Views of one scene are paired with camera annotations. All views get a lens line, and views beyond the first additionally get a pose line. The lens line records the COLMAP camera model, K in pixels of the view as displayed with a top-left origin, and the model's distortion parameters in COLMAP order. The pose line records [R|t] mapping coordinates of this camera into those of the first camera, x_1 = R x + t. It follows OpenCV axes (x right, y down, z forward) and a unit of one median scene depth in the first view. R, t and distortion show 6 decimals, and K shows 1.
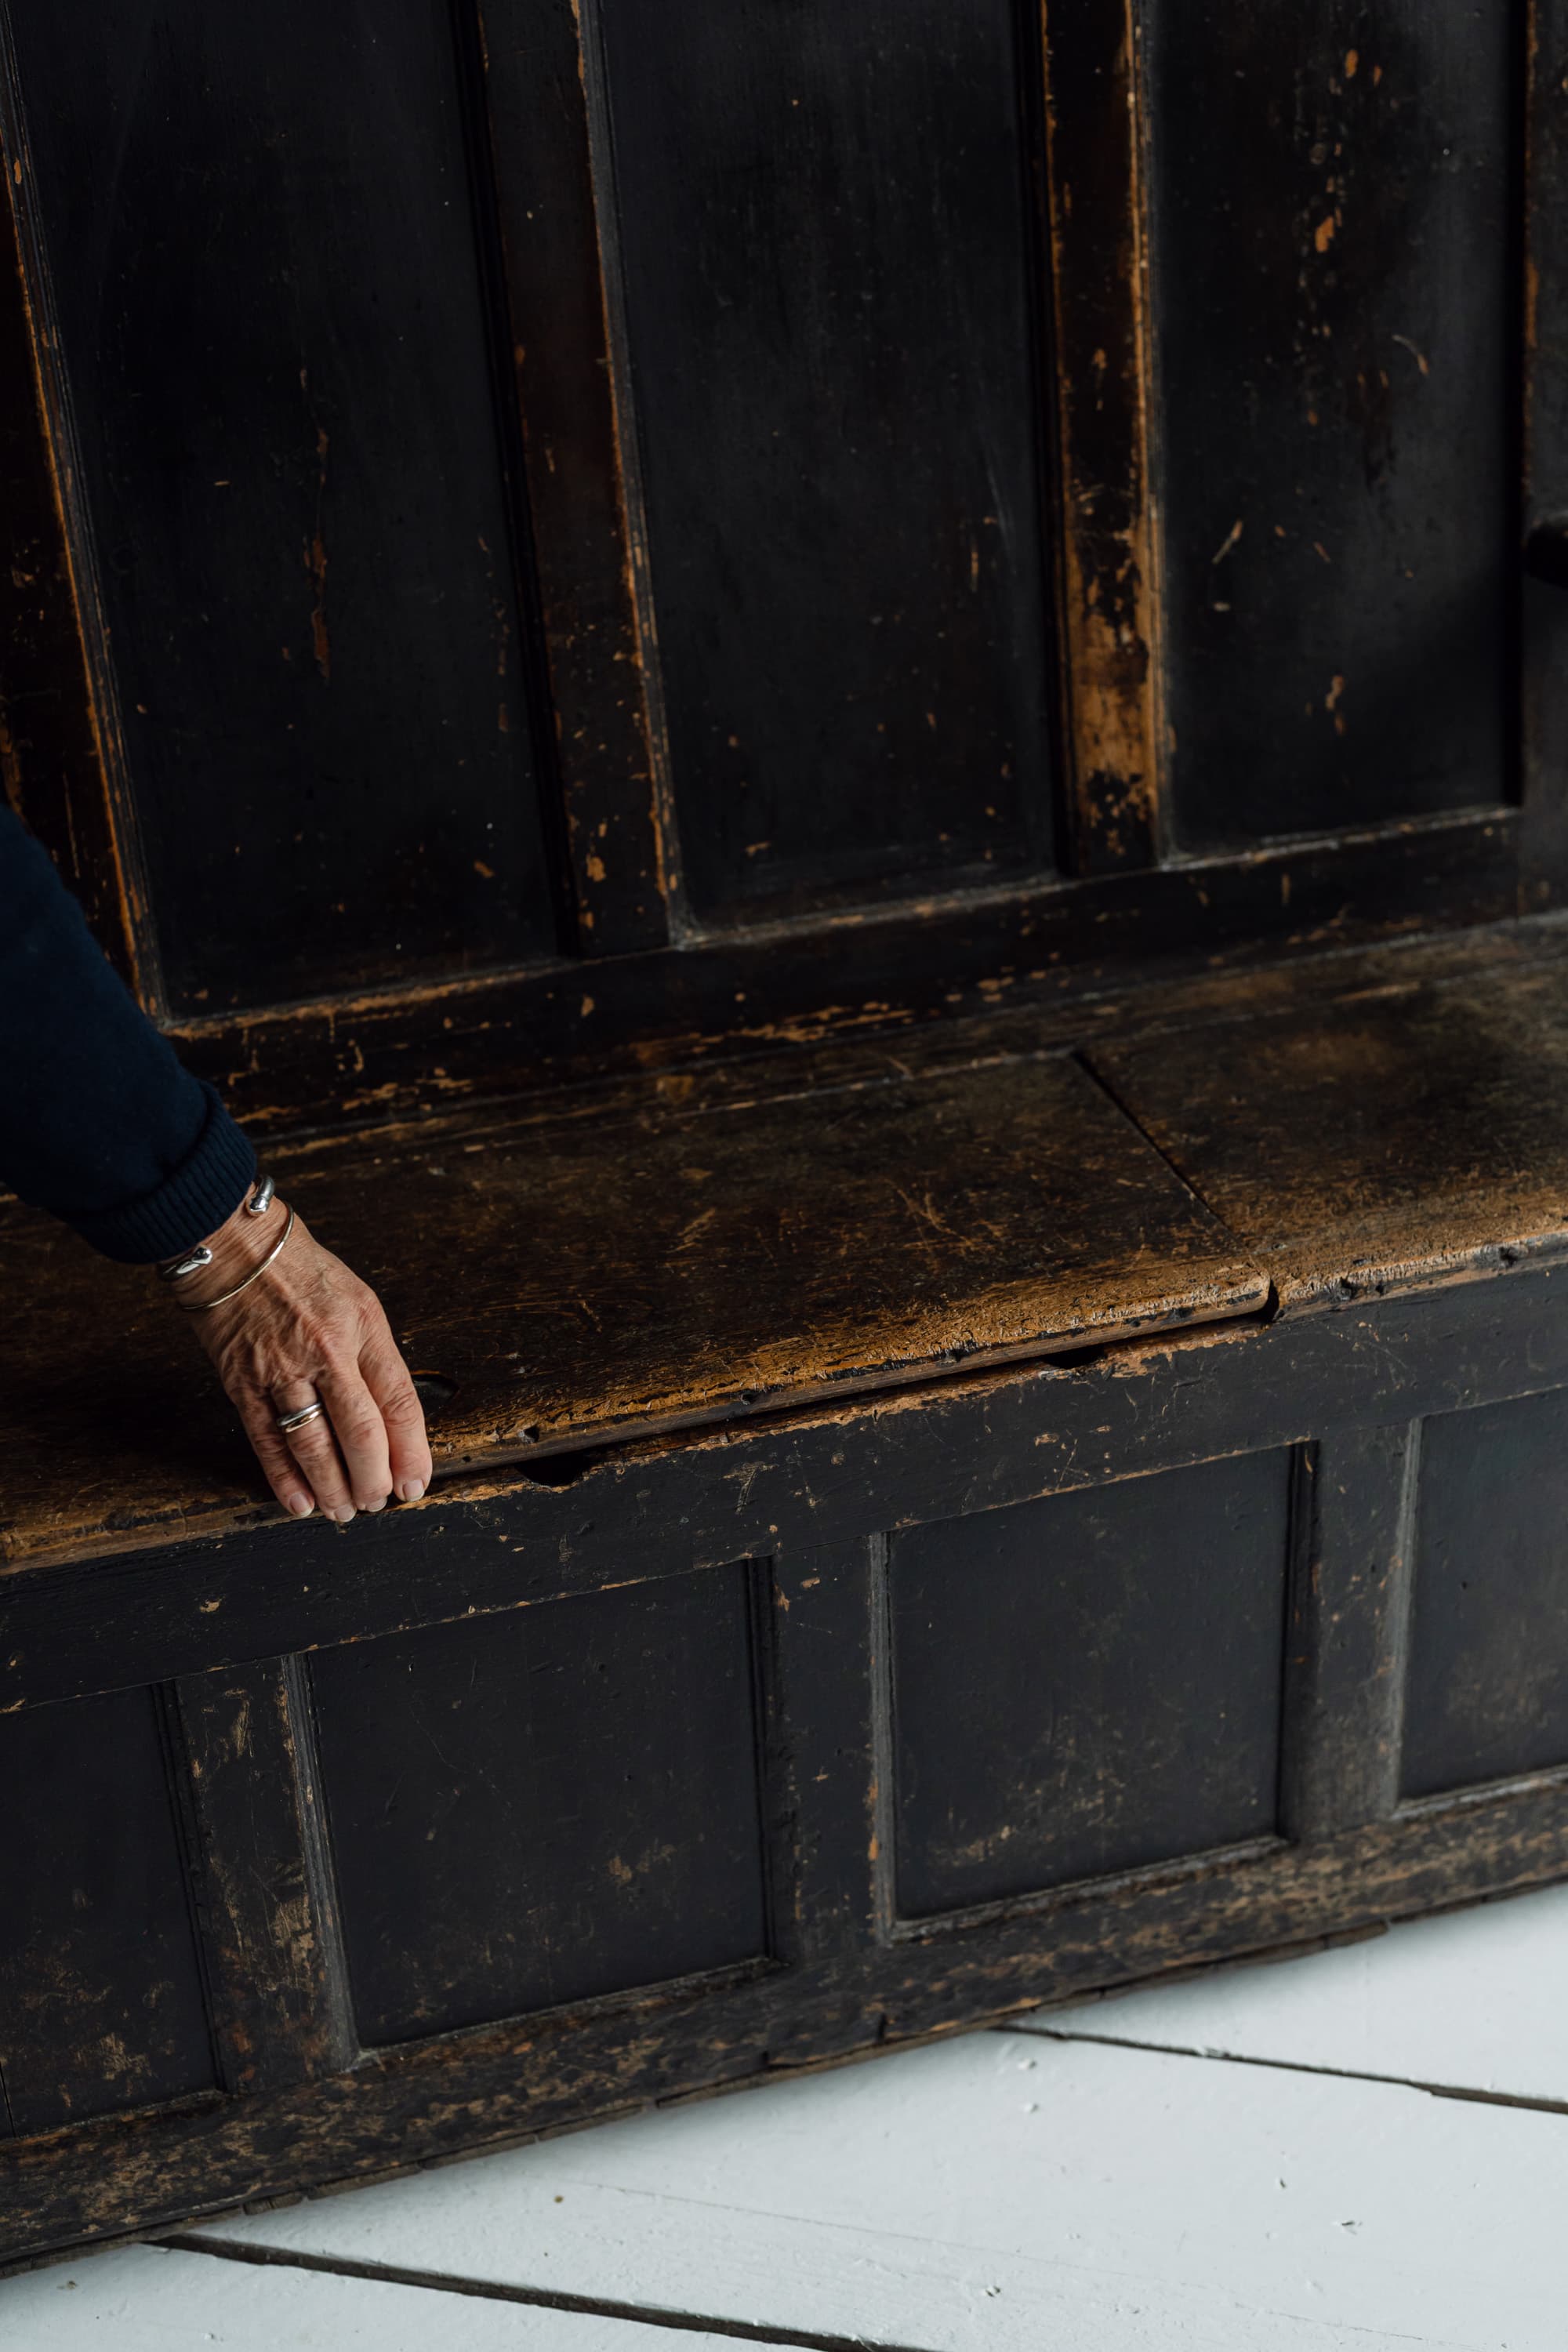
lens RADIAL K [[3292.9, 0, 798.7], [0, 3292.9, 1173.8], [0, 0, 1]] dist [0.000510, 0.000000]
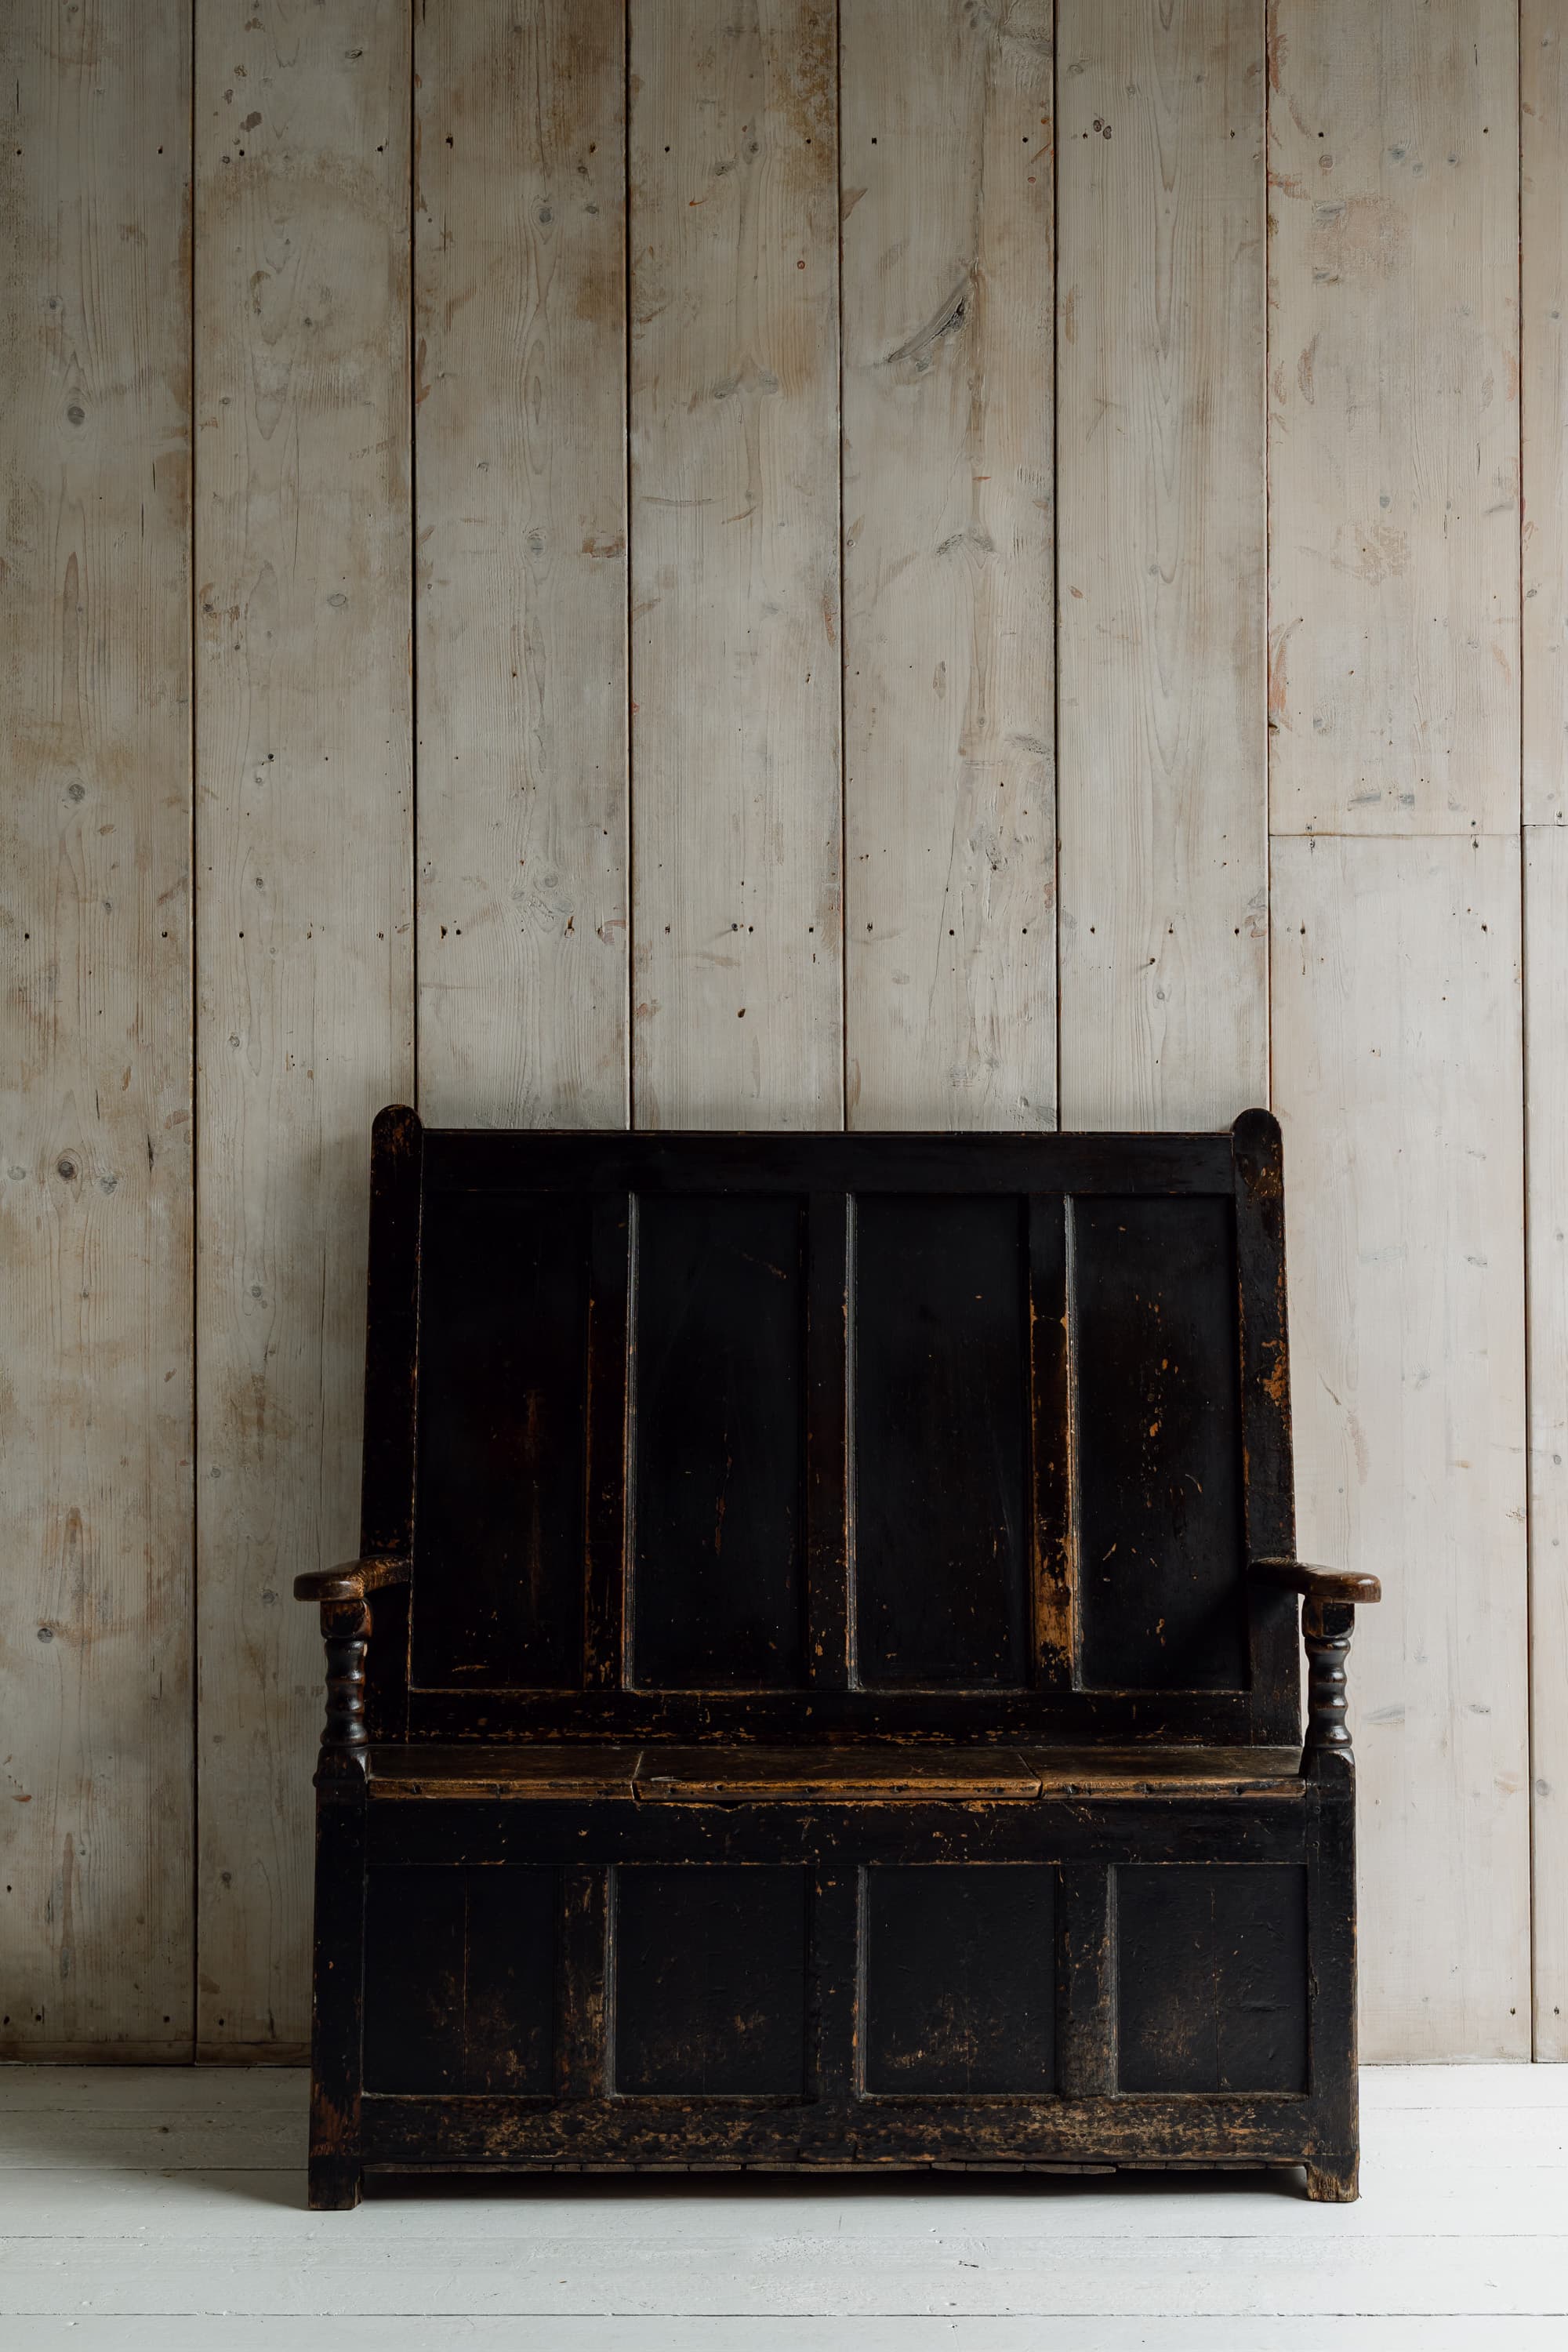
lens RADIAL K [[2714.6, 0, 786.7], [0, 2714.6, 1247.0], [0, 0, 1]] dist [0.000729, 0.000000]
pose [[0.960419, 0.026090, -0.277336, 0.460419], [-0.171444, 0.840061, -0.514688, 0.688274], [0.219551, 0.541864, 0.811284, -0.763290]]
